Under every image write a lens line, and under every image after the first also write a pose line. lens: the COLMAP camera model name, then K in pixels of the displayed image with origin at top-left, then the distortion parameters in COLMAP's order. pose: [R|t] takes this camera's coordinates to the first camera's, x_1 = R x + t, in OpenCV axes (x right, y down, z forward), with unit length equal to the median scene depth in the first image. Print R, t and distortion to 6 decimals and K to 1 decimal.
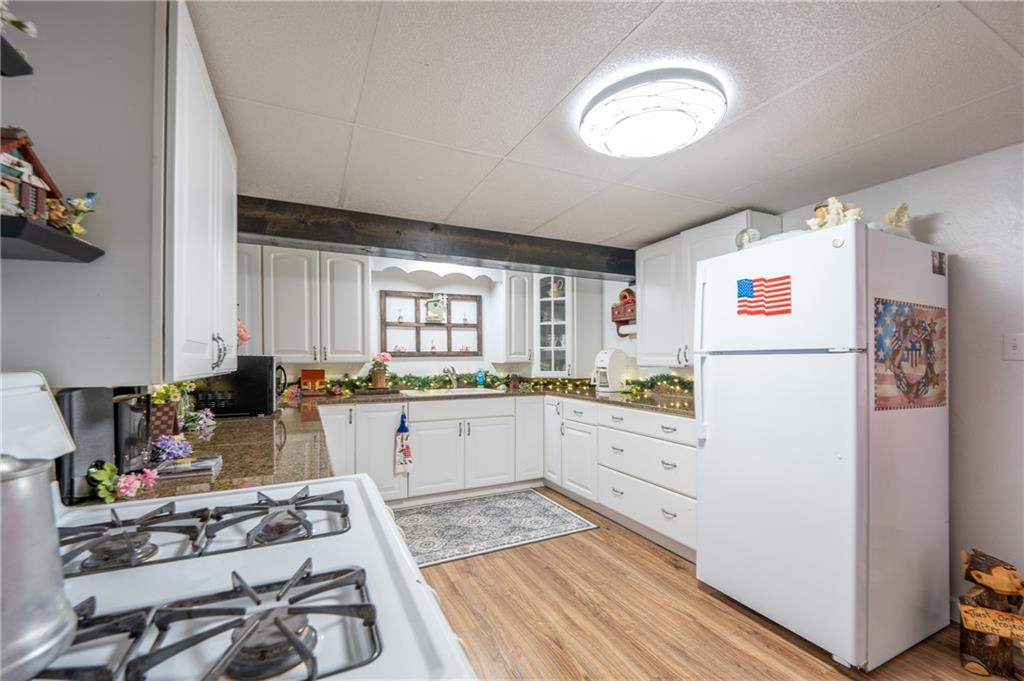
lens RADIAL K [[438.6, 0, 530.5], [0, 438.6, 354.5], [0, 0, 1]] dist [-0.002550, -0.000242]
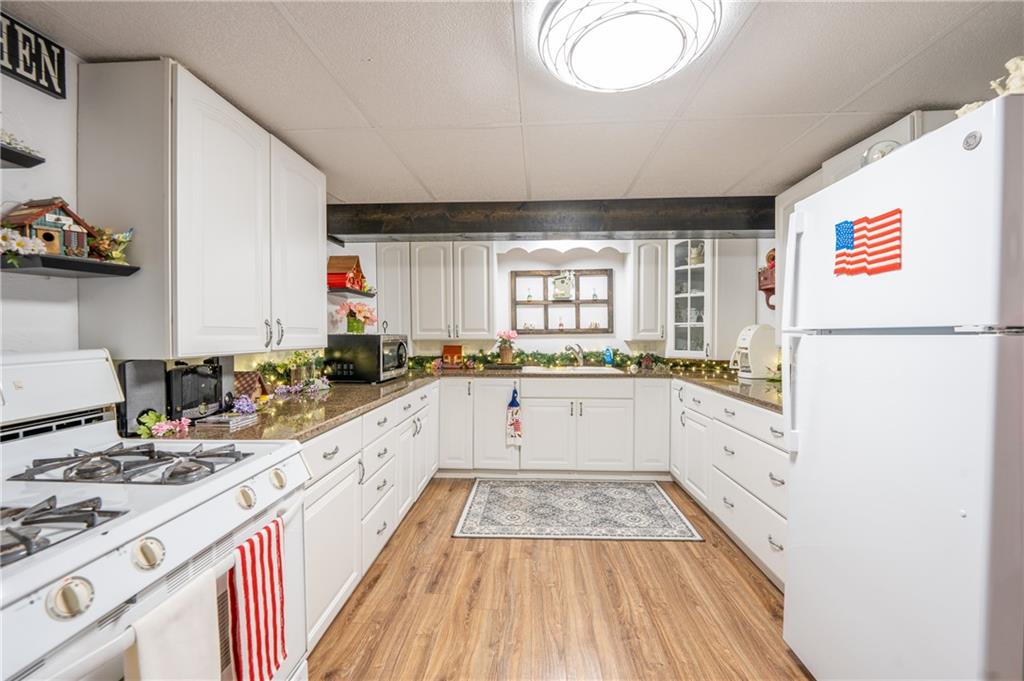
lens RADIAL K [[439.9, 0, 512.0], [0, 439.9, 340.5], [0, 0, 1]] dist [-0.001451, -0.000192]
pose [[0.863142, 0.008099, -0.504896, 0.206448], [0.004435, 0.999711, 0.023618, -0.004856], [0.504941, -0.022625, 0.862857, 0.085816]]
